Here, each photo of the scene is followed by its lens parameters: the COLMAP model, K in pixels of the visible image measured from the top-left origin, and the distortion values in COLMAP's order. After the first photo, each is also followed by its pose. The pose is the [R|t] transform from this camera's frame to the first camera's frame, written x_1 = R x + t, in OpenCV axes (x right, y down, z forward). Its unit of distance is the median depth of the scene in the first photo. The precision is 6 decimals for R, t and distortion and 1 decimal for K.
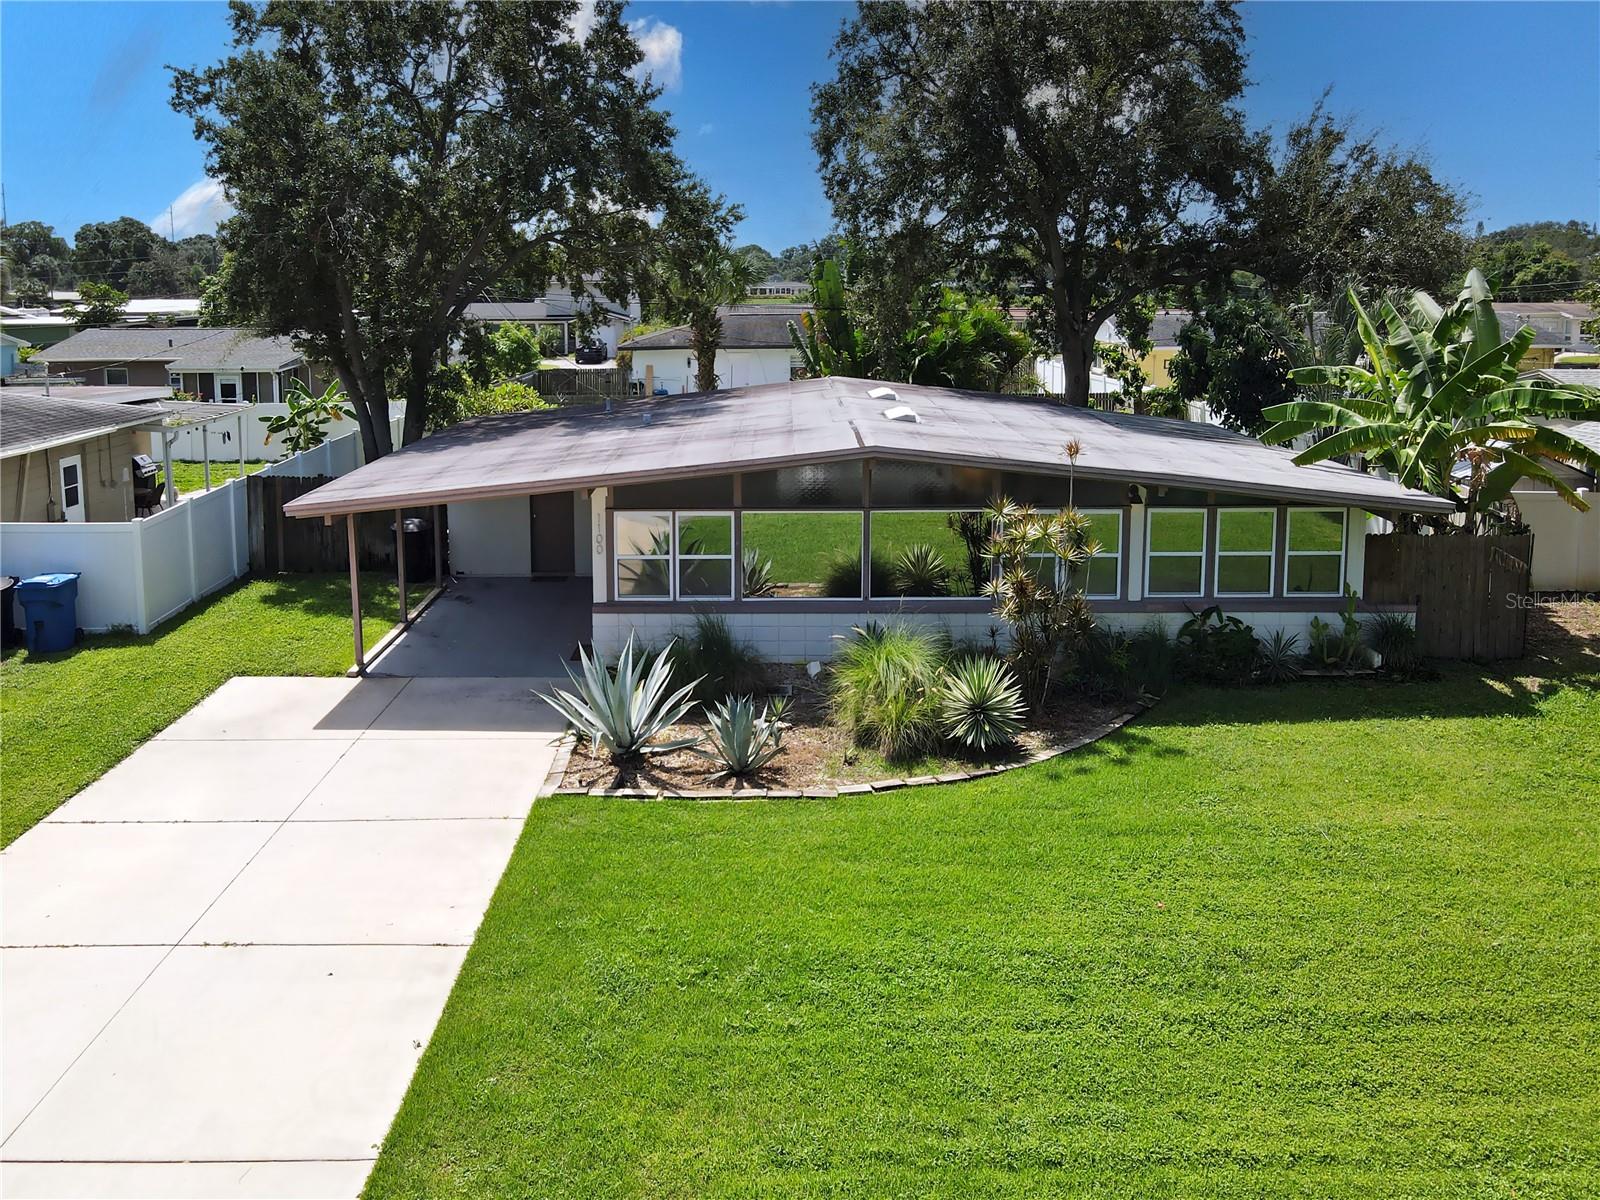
lens RADIAL K [[1154.4, 0, 789.9], [0, 1154.4, 586.8], [0, 0, 1]] dist [0.004736, 0.001563]
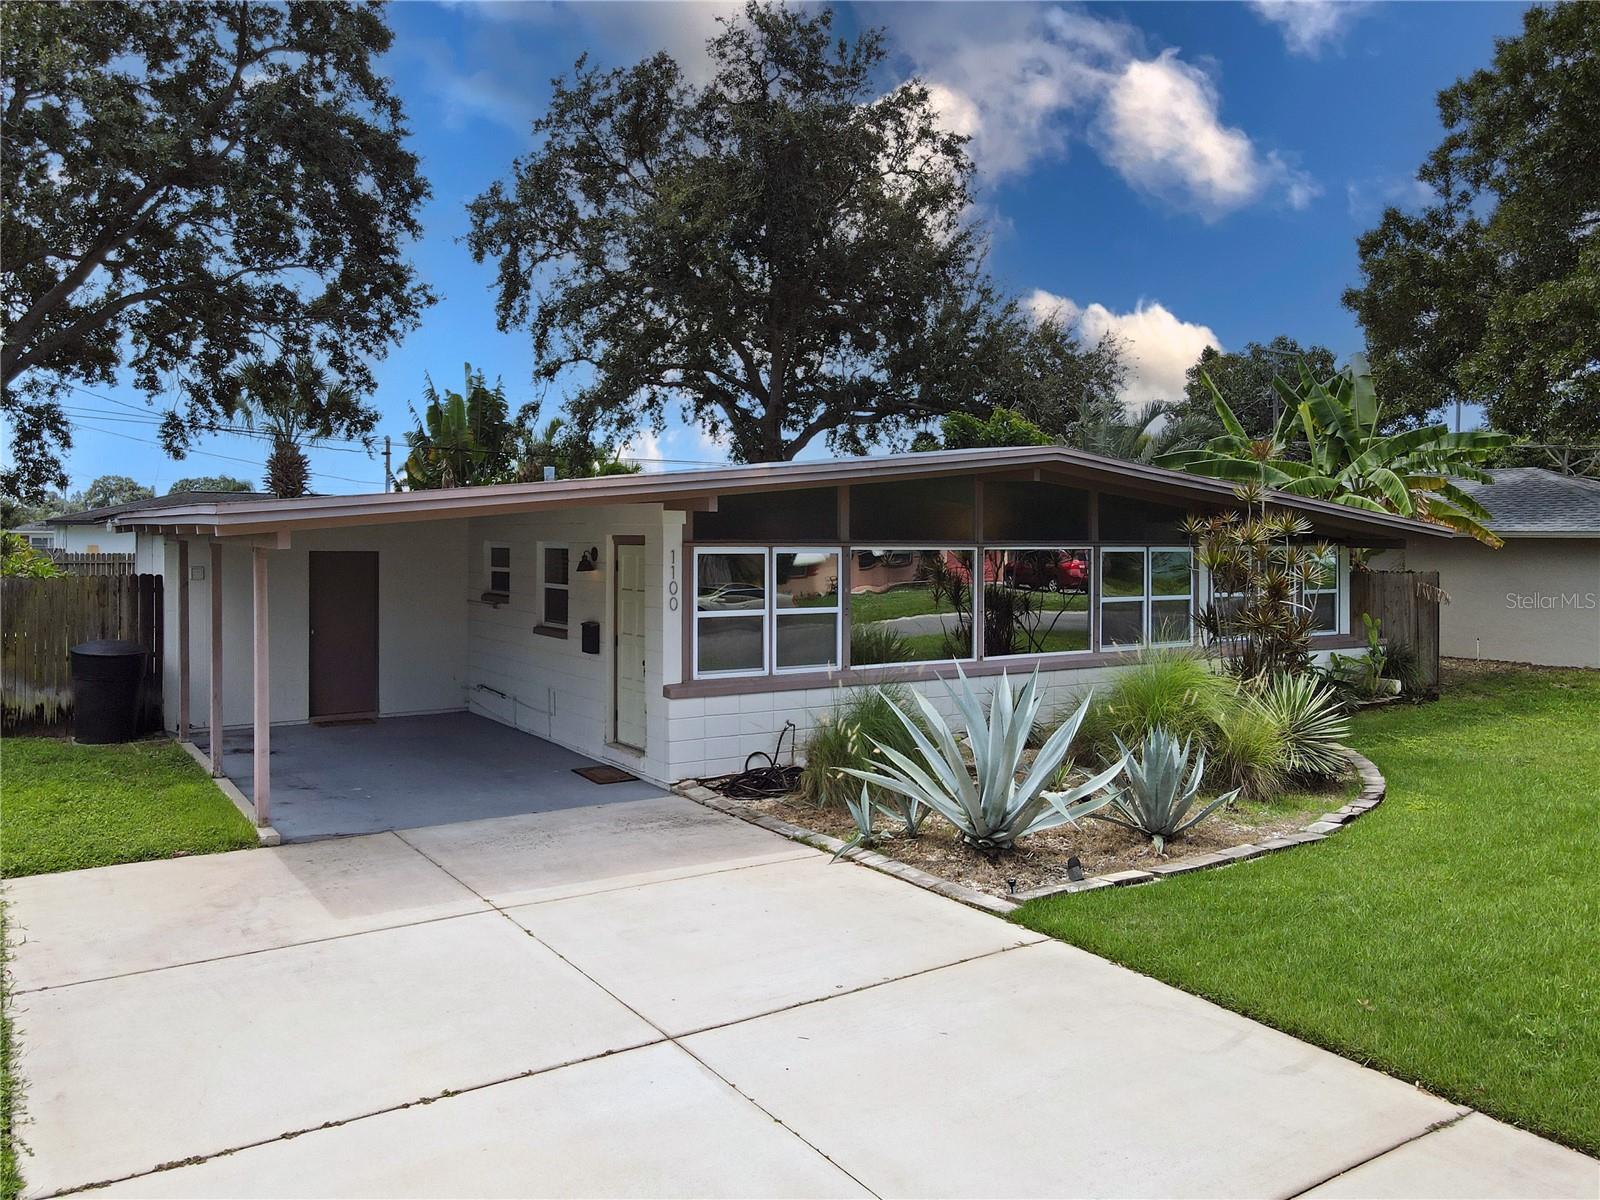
lens RADIAL K [[1130.8, 0, 800.0], [0, 1130.8, 600.0], [0, 0, 1]] dist [-0.002968, -0.001740]
pose [[0.848663, -0.022042, 0.528474, -0.443502], [0.119456, 0.981304, -0.150903, 0.072927], [-0.515268, 0.191195, 0.835430, 0.390337]]
